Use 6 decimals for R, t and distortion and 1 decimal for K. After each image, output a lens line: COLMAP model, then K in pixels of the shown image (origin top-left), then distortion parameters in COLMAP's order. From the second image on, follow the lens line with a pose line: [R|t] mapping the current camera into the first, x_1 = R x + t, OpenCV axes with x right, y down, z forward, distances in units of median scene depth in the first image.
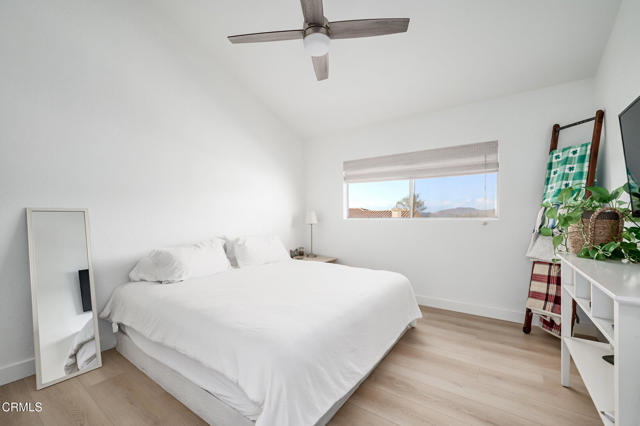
lens RADIAL K [[268.4, 0, 319.6], [0, 268.4, 213.2], [0, 0, 1]] dist [-0.002987, -0.000363]
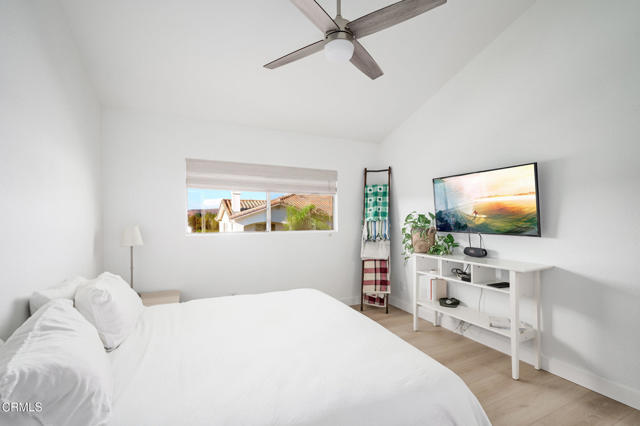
lens RADIAL K [[286.8, 0, 322.0], [0, 286.8, 214.5], [0, 0, 1]] dist [-0.000518, -0.000752]
pose [[0.471551, 0.008114, 0.881801, -0.604296], [-0.011399, 0.999930, -0.003105, -0.053032], [-0.881765, -0.008588, 0.471611, 0.403091]]
